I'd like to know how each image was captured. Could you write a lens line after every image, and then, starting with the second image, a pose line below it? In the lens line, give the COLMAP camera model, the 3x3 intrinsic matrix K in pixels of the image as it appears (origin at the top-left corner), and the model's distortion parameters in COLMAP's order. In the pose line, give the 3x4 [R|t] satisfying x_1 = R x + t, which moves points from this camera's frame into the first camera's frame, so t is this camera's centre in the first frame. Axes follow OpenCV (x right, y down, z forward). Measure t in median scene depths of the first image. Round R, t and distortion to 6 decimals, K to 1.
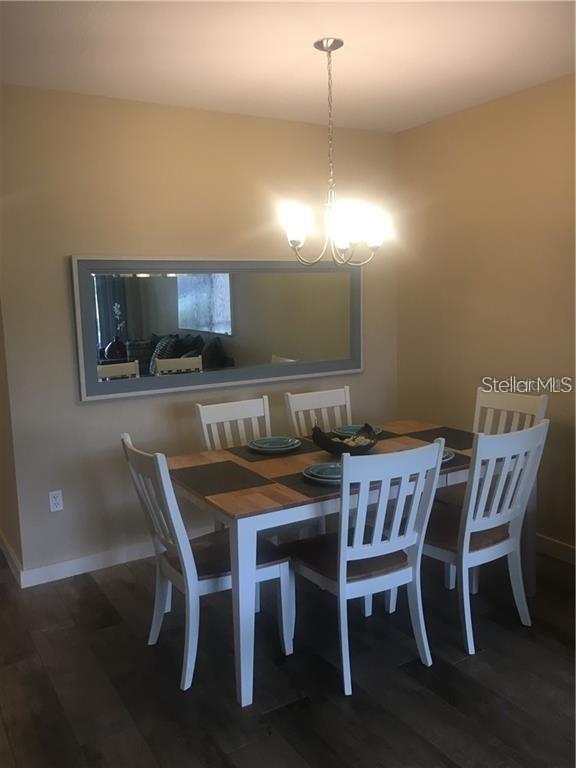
lens RADIAL K [[655.4, 0, 285.4], [0, 655.4, 386.4], [0, 0, 1]] dist [0.035424, -0.014359]
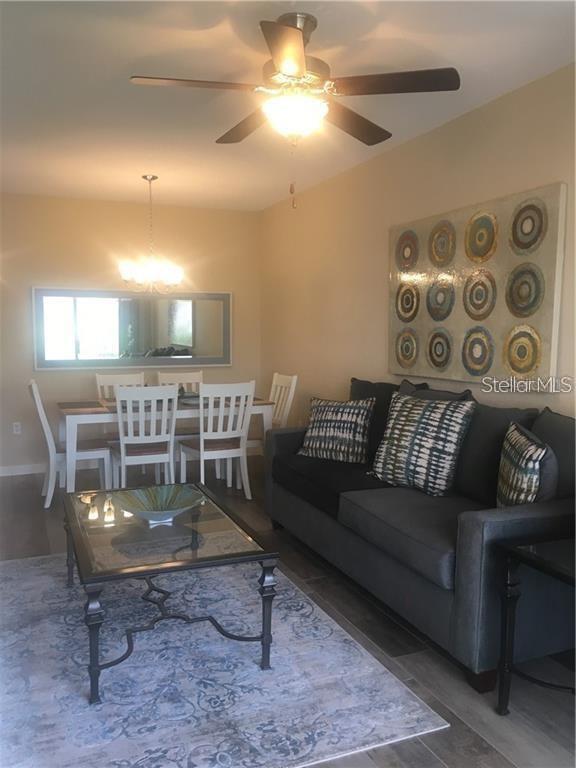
lens RADIAL K [[655.4, 0, 290.7], [0, 655.4, 382.6], [0, 0, 1]] dist [0.035424, -0.014359]
pose [[0.989888, 0.032337, -0.138117, 0.712986], [-0.040563, 0.997540, -0.057168, 0.149164], [0.135928, 0.062193, 0.988765, -0.735026]]
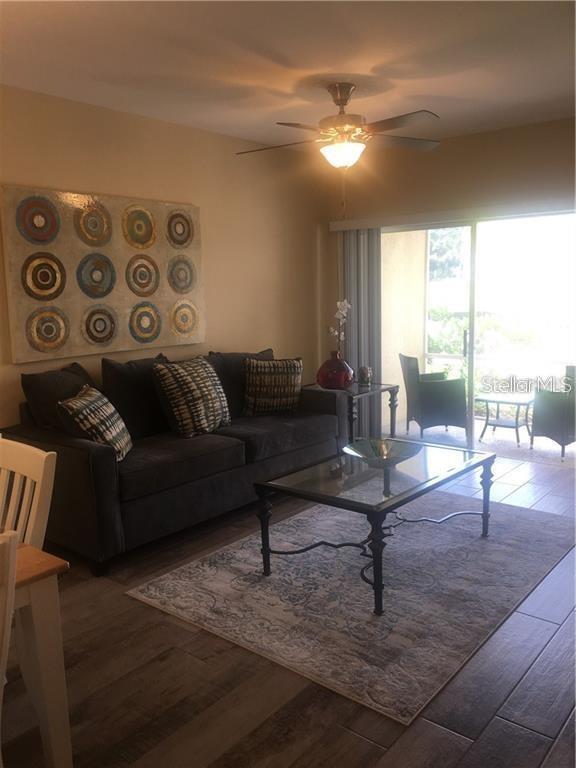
lens RADIAL K [[655.4, 0, 288.5], [0, 655.4, 384.7], [0, 0, 1]] dist [0.035424, -0.014359]
pose [[-0.342738, -0.112843, 0.932629, -0.999738], [0.163515, 0.970440, 0.177509, -0.127495], [-0.925091, 0.213338, -0.314155, 1.124327]]
